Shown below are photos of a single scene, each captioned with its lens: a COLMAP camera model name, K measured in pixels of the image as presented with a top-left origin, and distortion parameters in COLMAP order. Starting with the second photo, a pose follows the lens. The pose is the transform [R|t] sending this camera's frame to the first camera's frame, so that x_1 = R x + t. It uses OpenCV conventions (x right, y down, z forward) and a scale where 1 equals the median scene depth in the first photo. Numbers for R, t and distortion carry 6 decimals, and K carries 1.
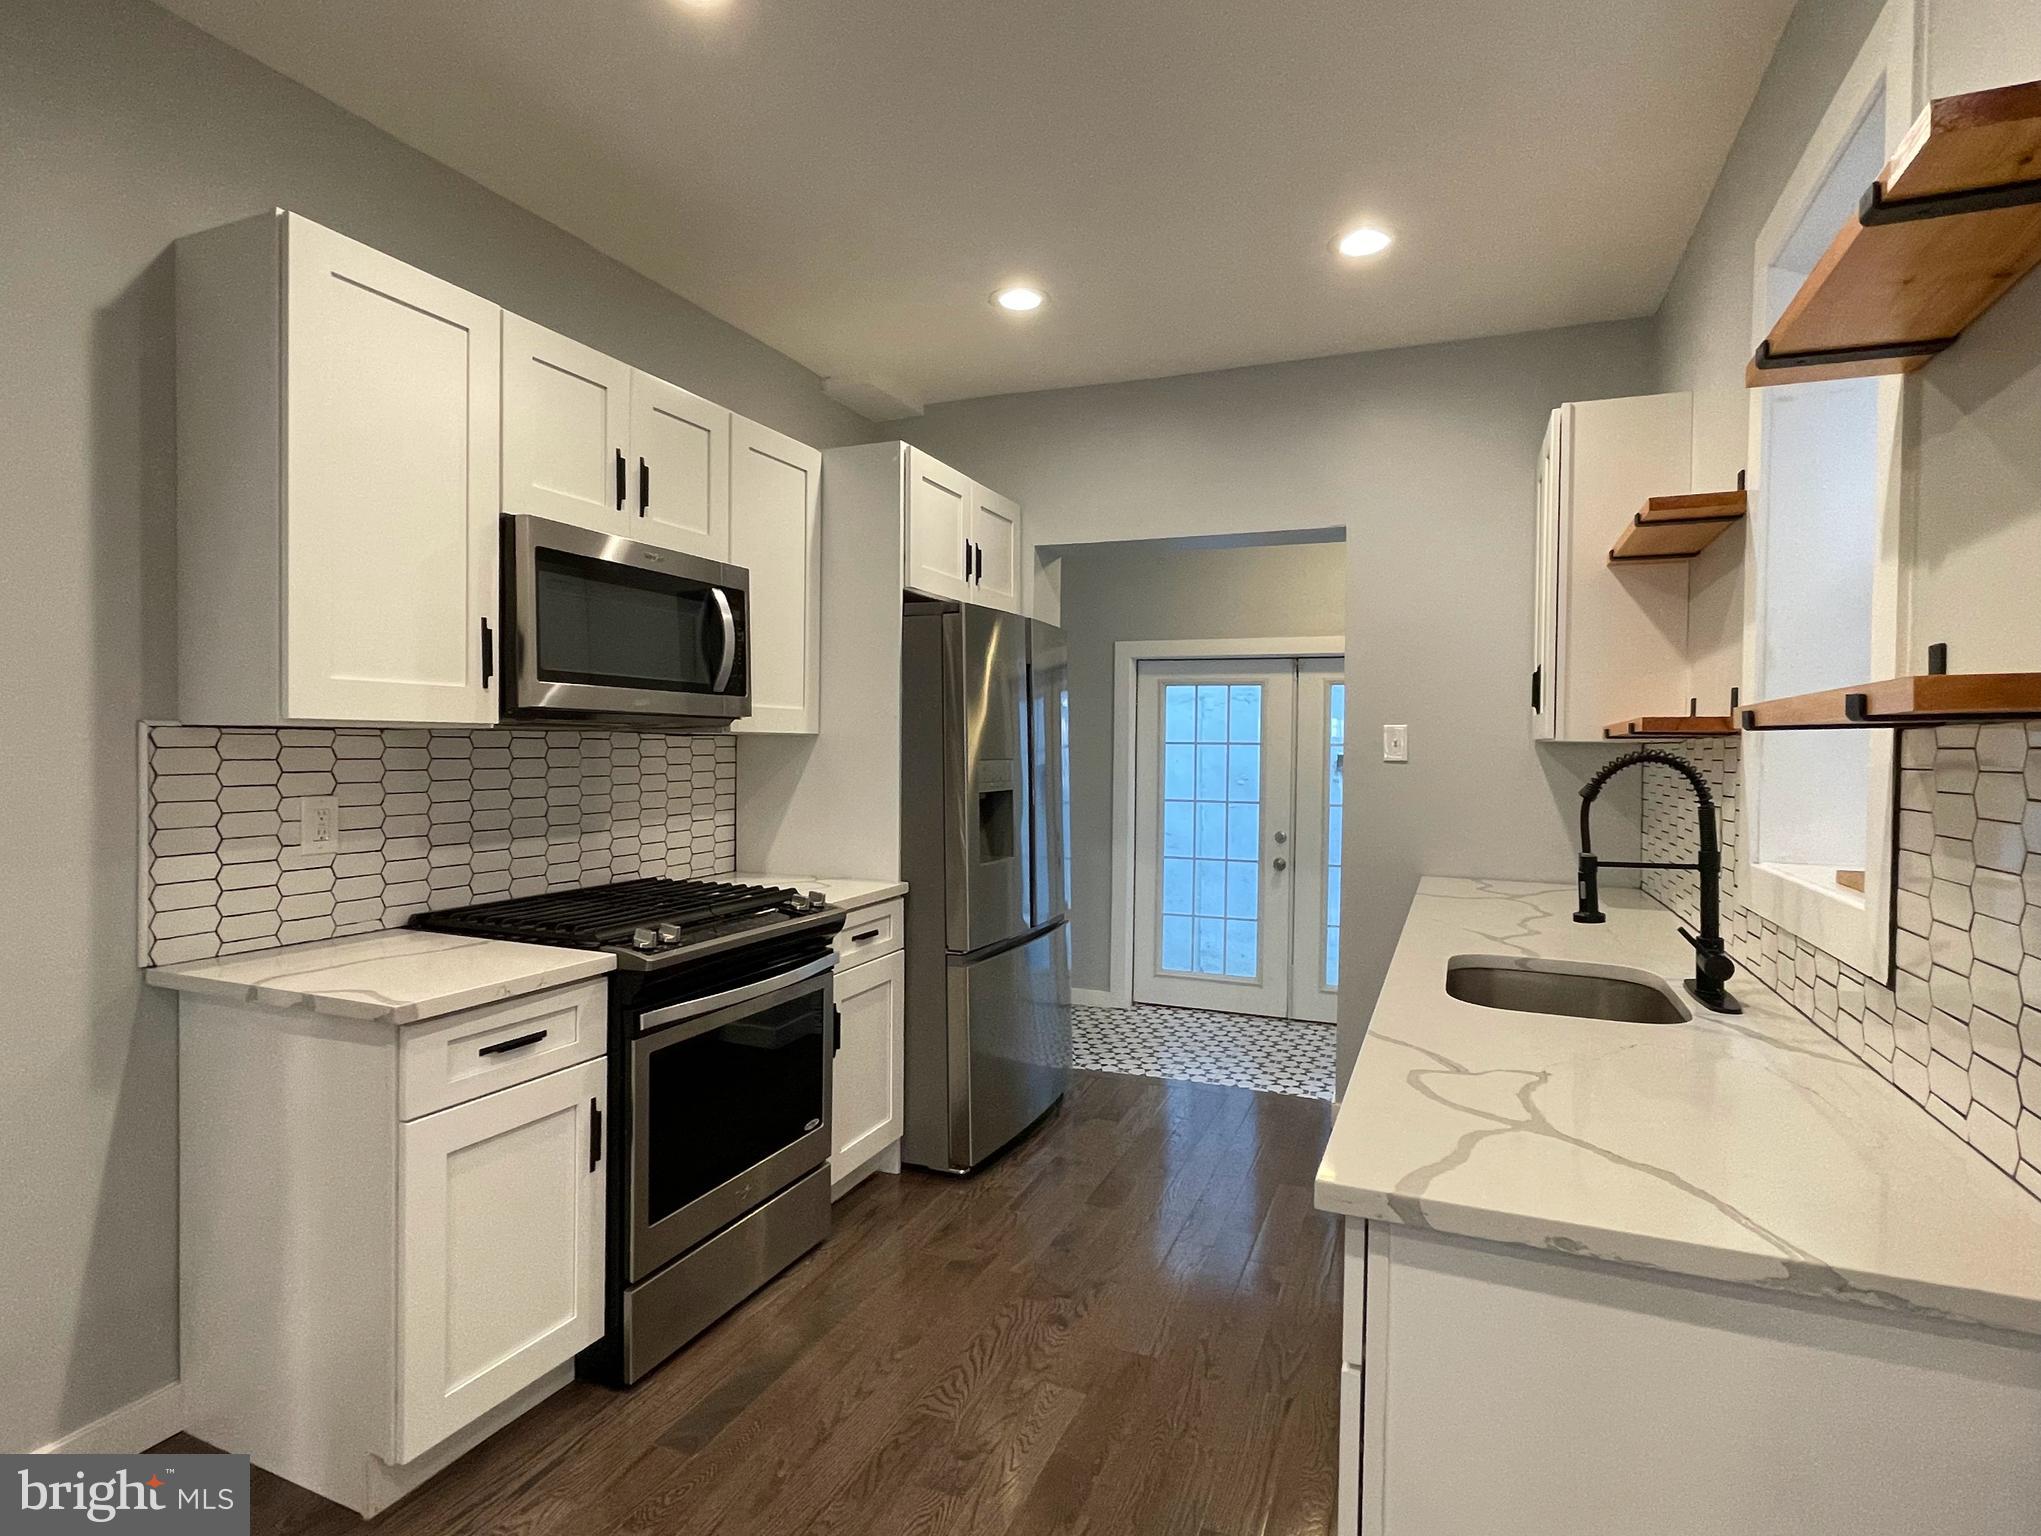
lens RADIAL K [[1066.6, 0, 1014.8], [0, 1066.6, 761.1], [0, 0, 1]] dist [-0.002090, -0.000721]
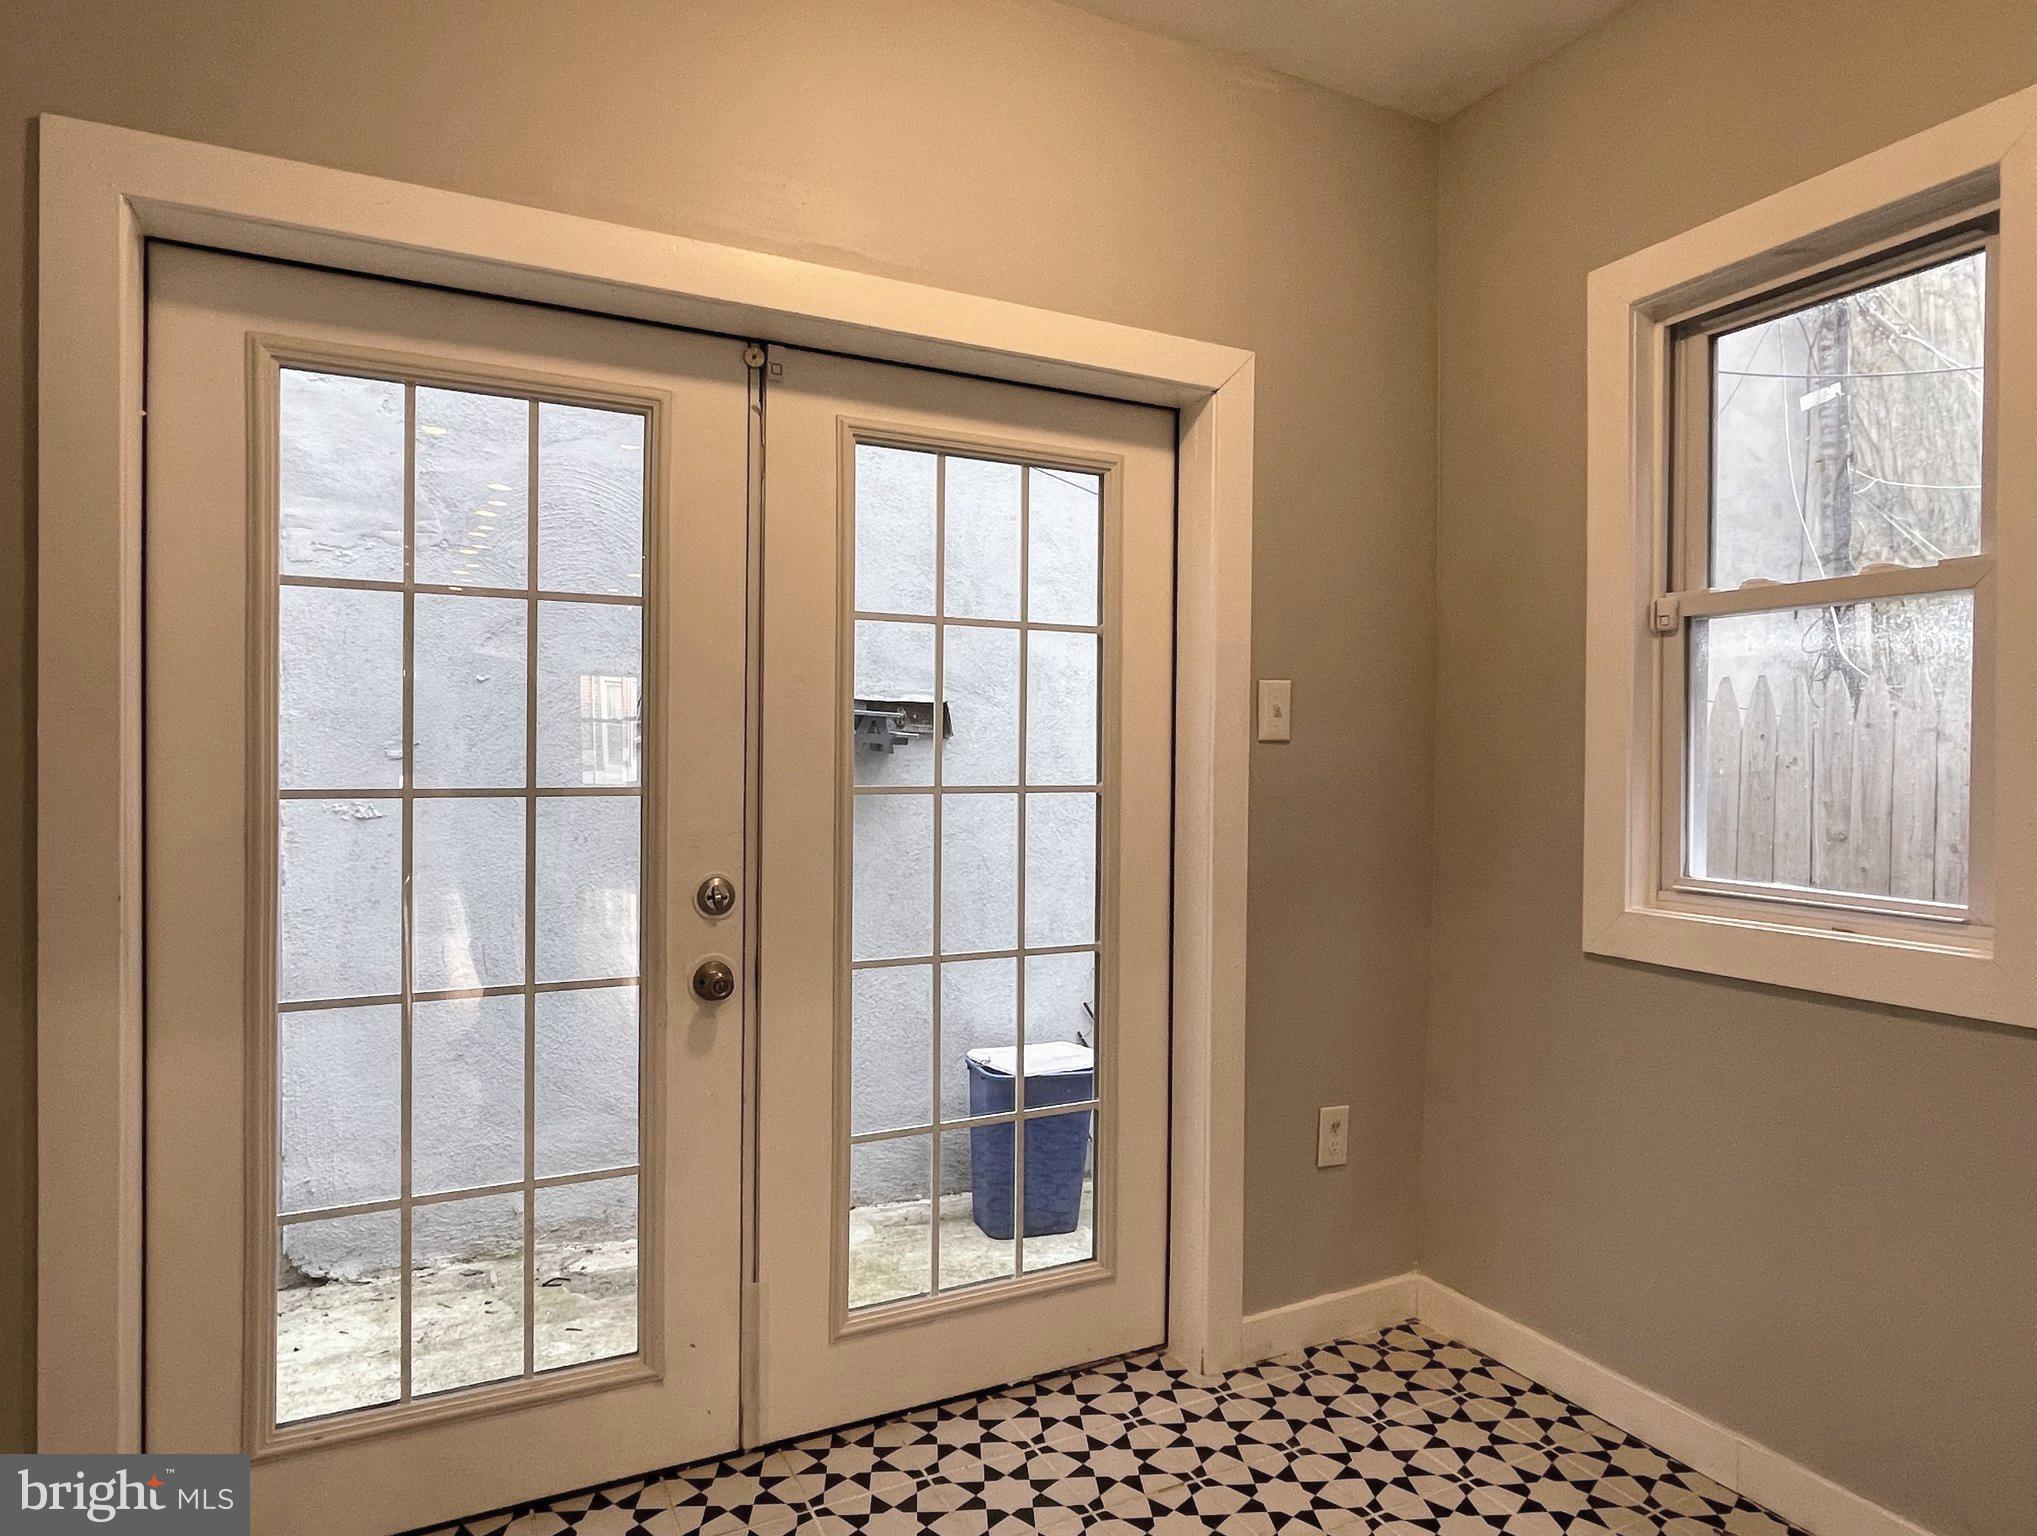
lens RADIAL K [[1174.6, 0, 1019.2], [0, 1174.6, 764.0], [0, 0, 1]] dist [-0.029751, 0.000295]
pose [[0.649755, -0.014834, 0.759999, 0.099098], [0.011645, 0.999886, 0.009561, 0.068238], [-0.760055, 0.002638, 0.649854, 1.626650]]
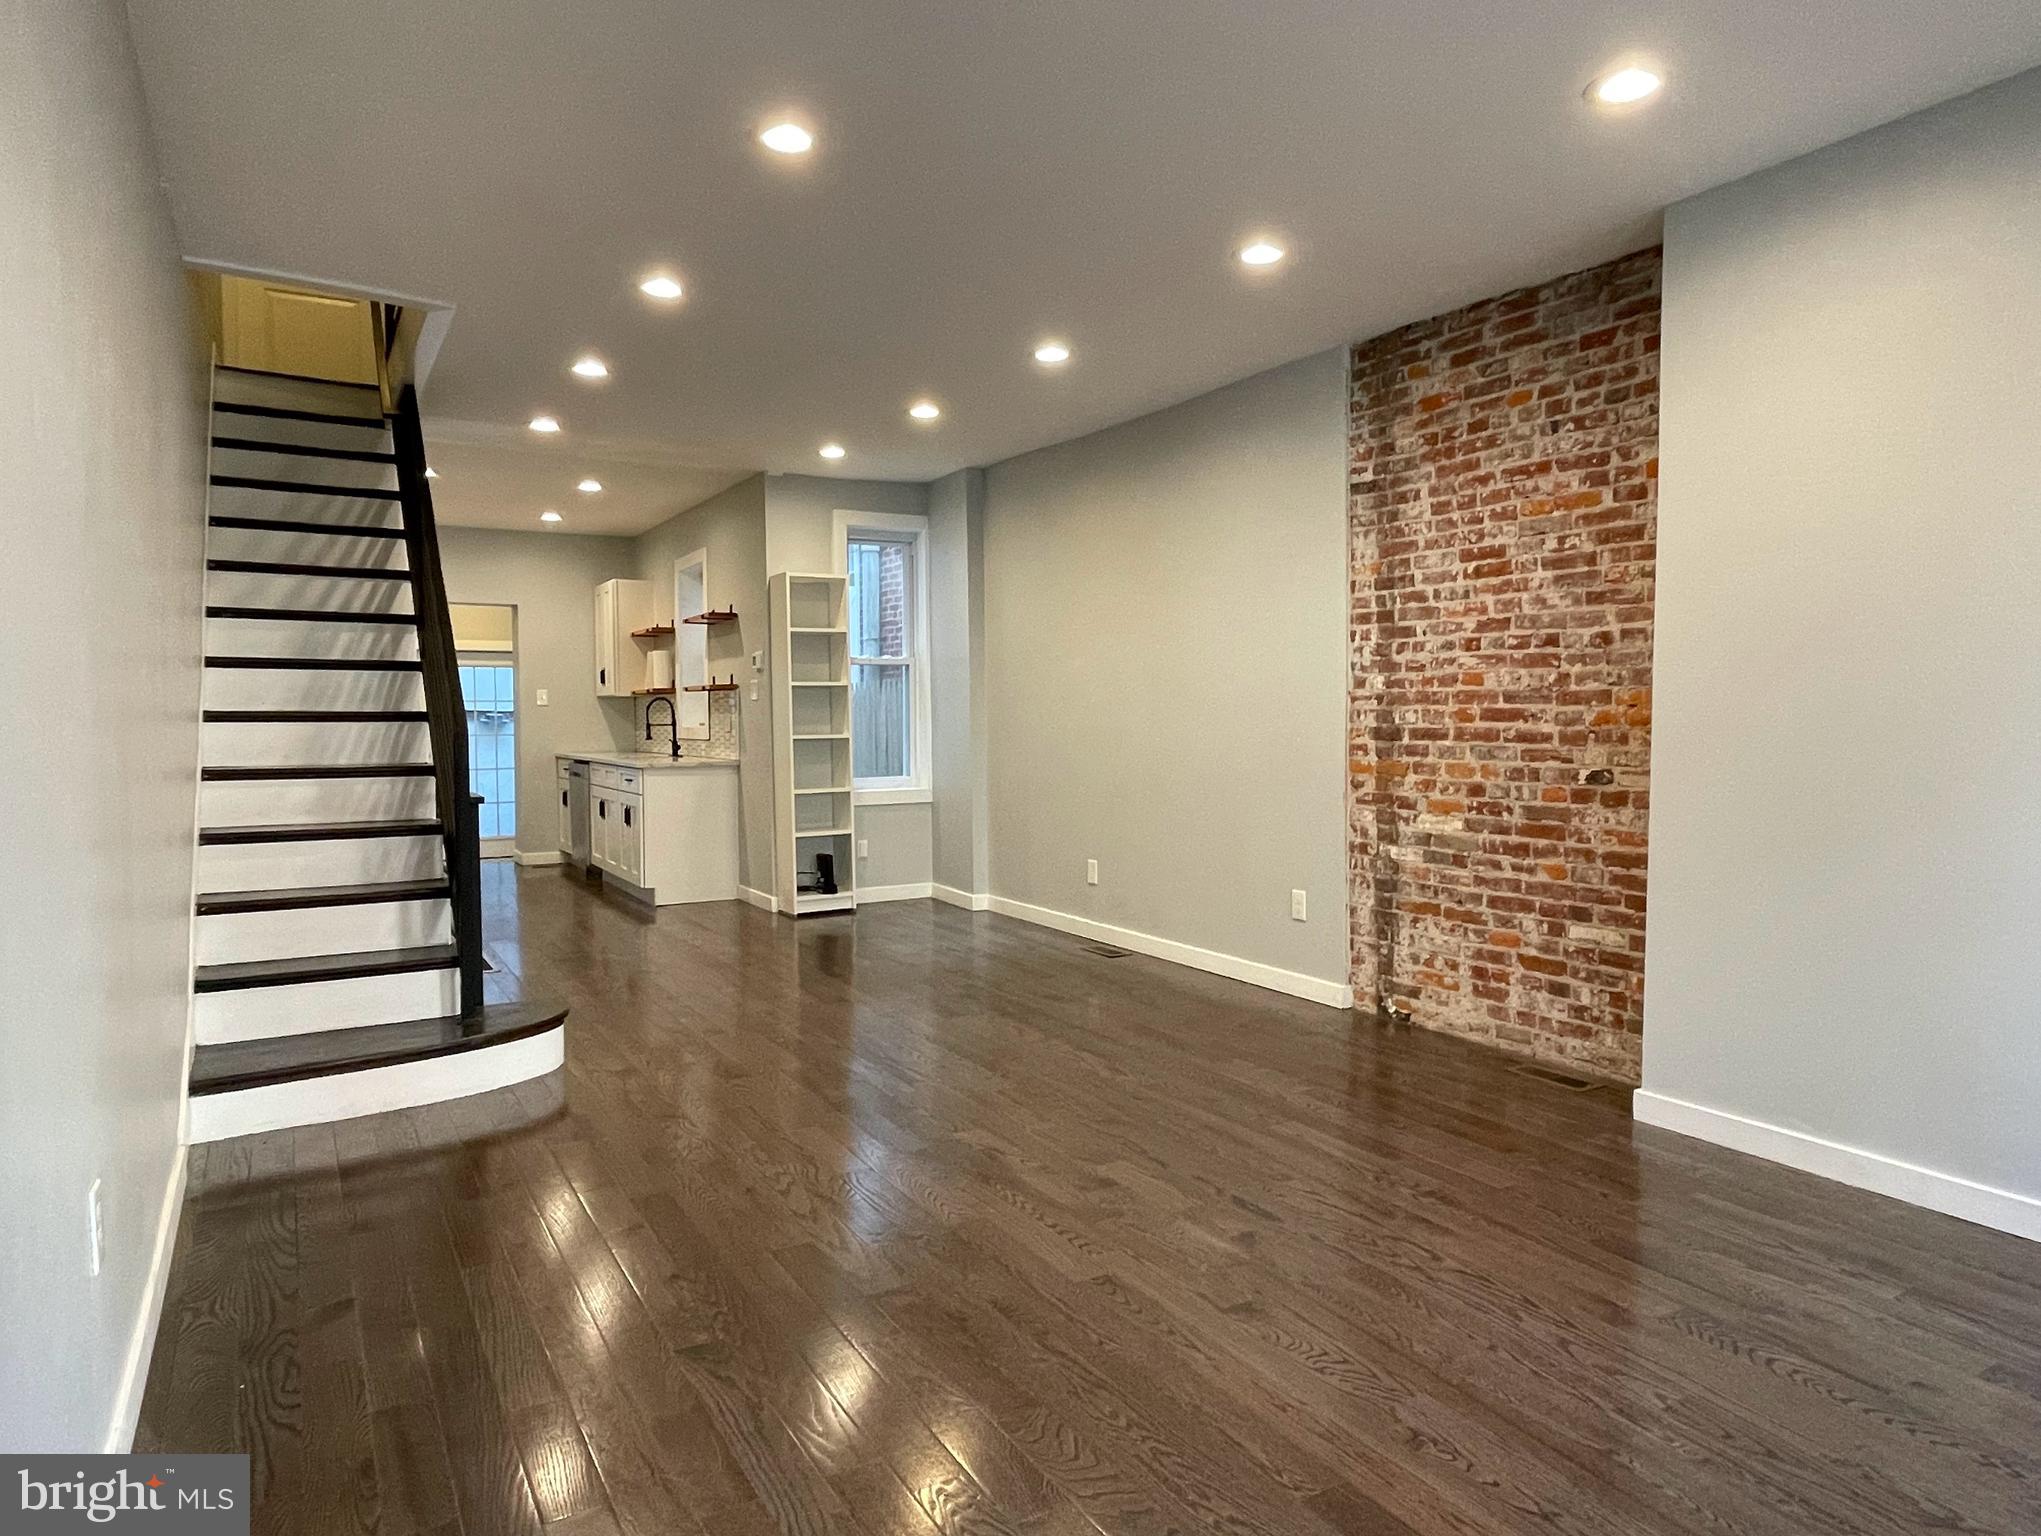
lens RADIAL K [[1242.9, 0, 1027.6], [0, 1242.9, 758.4], [0, 0, 1]] dist [-0.007187, -0.000712]
pose [[0.594390, -0.044463, 0.802947, -1.799388], [0.026589, 0.999011, 0.035637, 0.070780], [-0.803737, 0.000167, 0.594984, -2.220322]]
